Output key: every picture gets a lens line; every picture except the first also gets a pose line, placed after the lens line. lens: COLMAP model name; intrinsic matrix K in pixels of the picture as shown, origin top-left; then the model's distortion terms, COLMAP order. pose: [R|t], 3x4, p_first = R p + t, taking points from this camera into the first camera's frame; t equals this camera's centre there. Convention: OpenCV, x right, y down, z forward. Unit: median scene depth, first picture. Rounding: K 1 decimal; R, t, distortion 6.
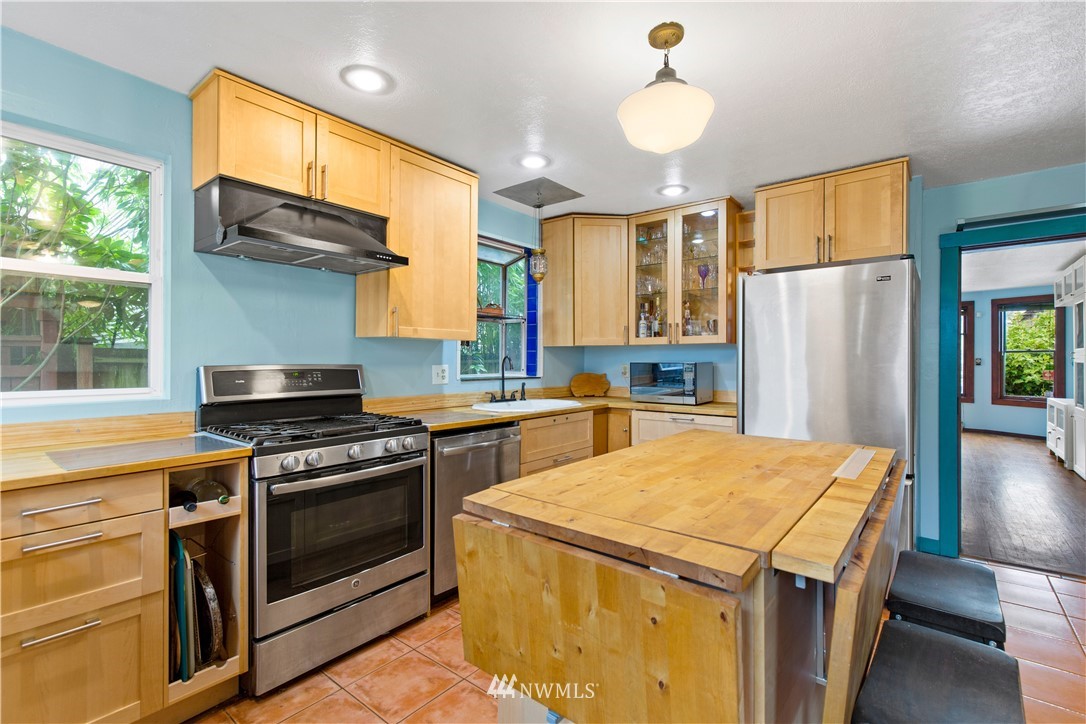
lens RADIAL K [[490.2, 0, 548.4], [0, 490.2, 361.8], [0, 0, 1]] dist [0.010257, -0.002211]
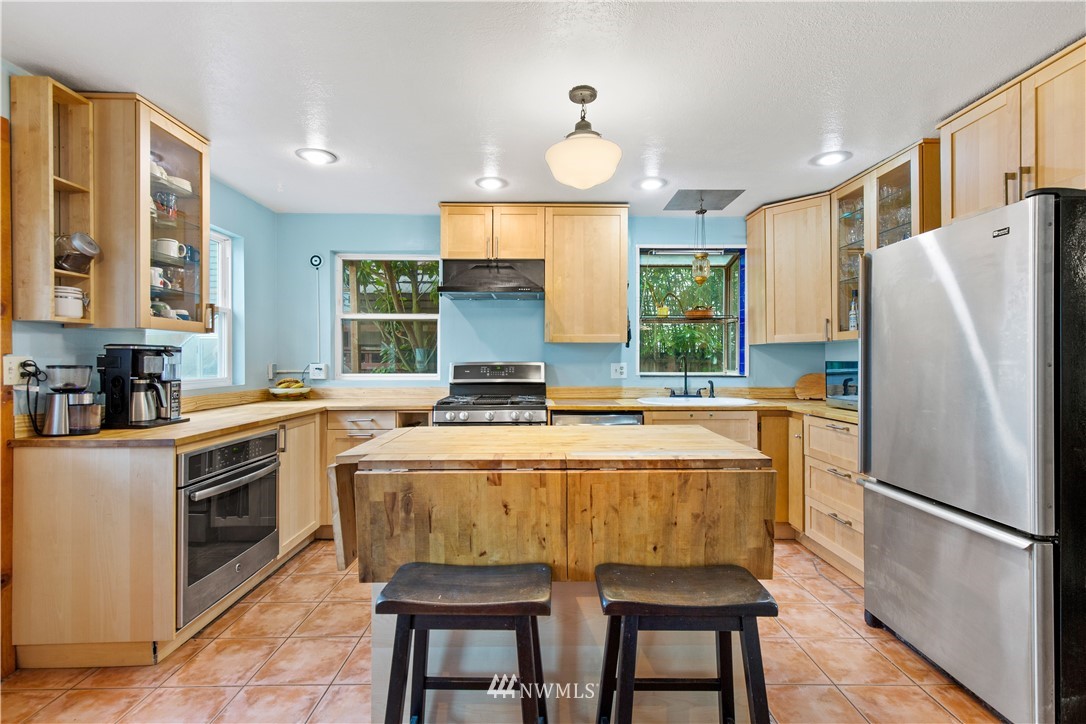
lens RADIAL K [[490.2, 0, 545.6], [0, 490.2, 359.8], [0, 0, 1]] dist [0.010257, -0.002211]
pose [[0.635595, -0.002501, -0.772019, 0.609467], [-0.001655, 0.999988, -0.004602, 0.004614], [0.772021, 0.004203, 0.635583, 0.078809]]
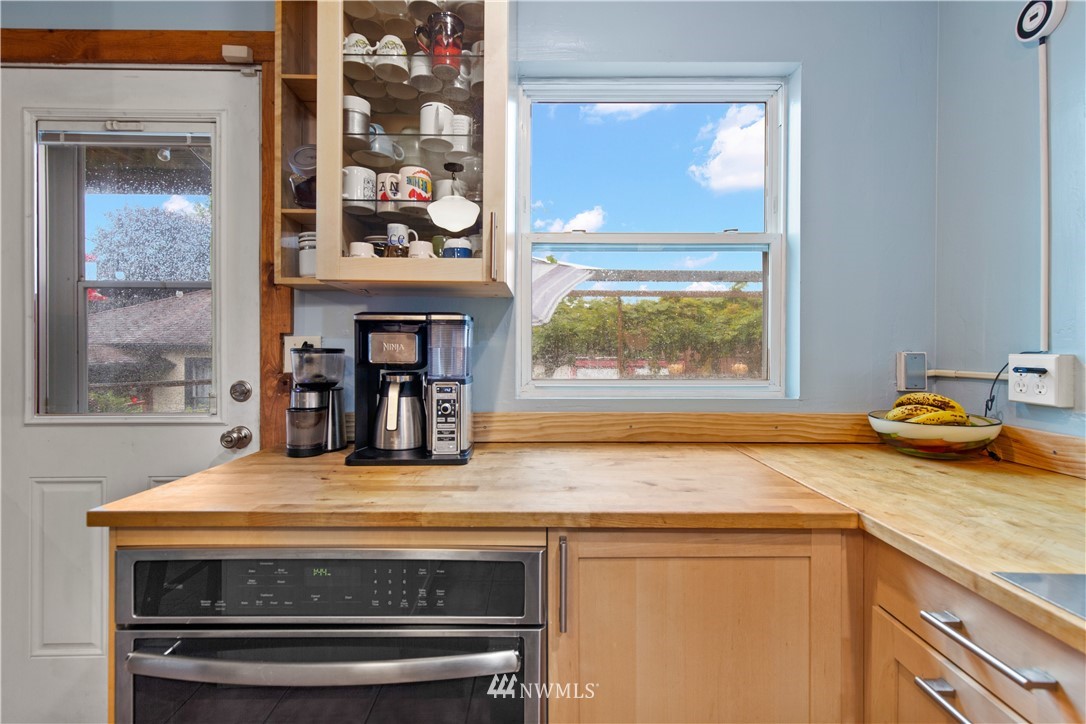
lens RADIAL K [[490.2, 0, 547.2], [0, 490.2, 354.8], [0, 0, 1]] dist [0.010257, -0.002211]
pose [[-0.779794, -0.000749, -0.626036, -0.165779], [-0.008358, 0.999923, 0.009214, 0.009952], [0.625981, 0.012417, -0.779740, 0.474421]]
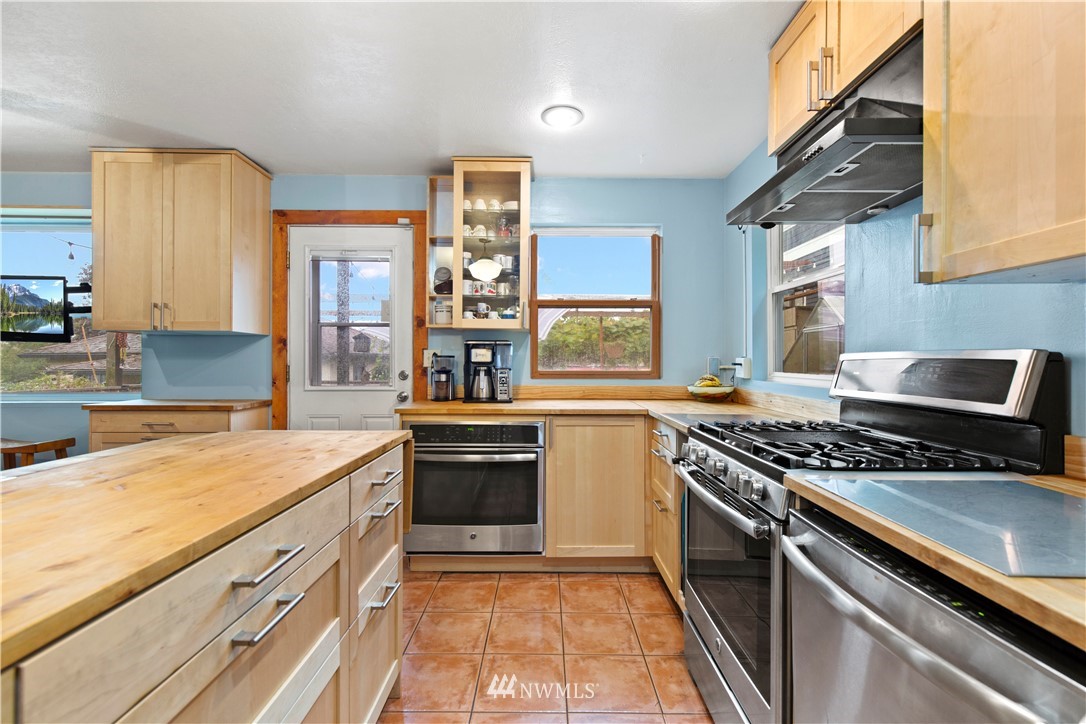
lens RADIAL K [[490.2, 0, 545.3], [0, 490.2, 361.3], [0, 0, 1]] dist [0.010257, -0.002211]
pose [[-0.777200, -0.004321, -0.629239, 0.177317], [-0.008980, 0.999951, 0.004226, 0.015515], [0.629189, 0.008935, -0.777201, 0.895514]]
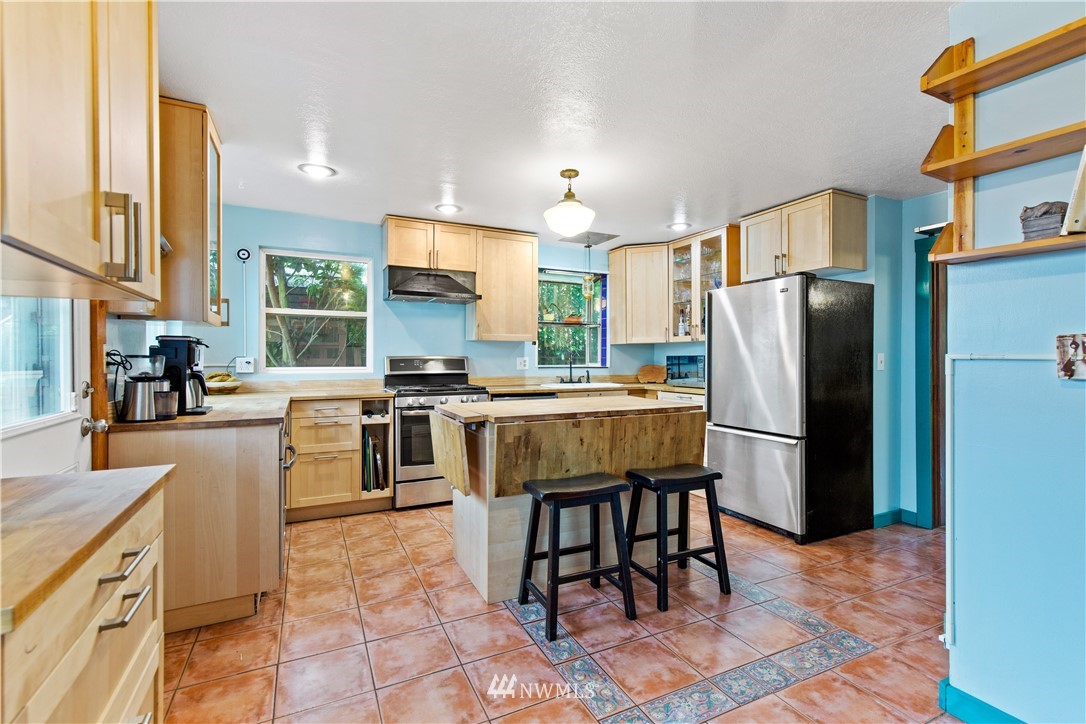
lens RADIAL K [[490.2, 0, 544.9], [0, 490.2, 357.9], [0, 0, 1]] dist [0.010257, -0.002211]
pose [[0.903708, -0.001956, -0.428145, 0.503754], [-0.000570, 0.999983, -0.005771, 0.017278], [0.428149, 0.005459, 0.903692, -0.366085]]
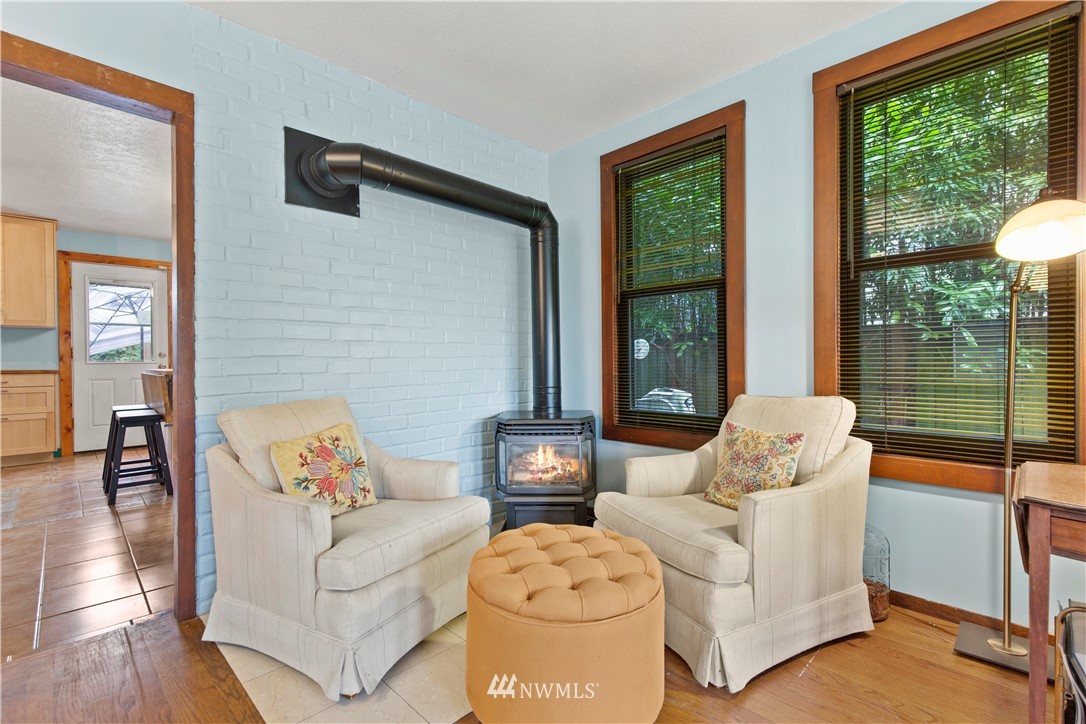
lens RADIAL K [[490.2, 0, 543.8], [0, 490.2, 362.7], [0, 0, 1]] dist [0.010257, -0.002211]
pose [[-0.122317, 0.000609, -0.992491, 1.376784], [-0.001338, 0.999999, 0.000779, 0.077835], [0.992490, 0.001424, -0.122317, 1.522653]]
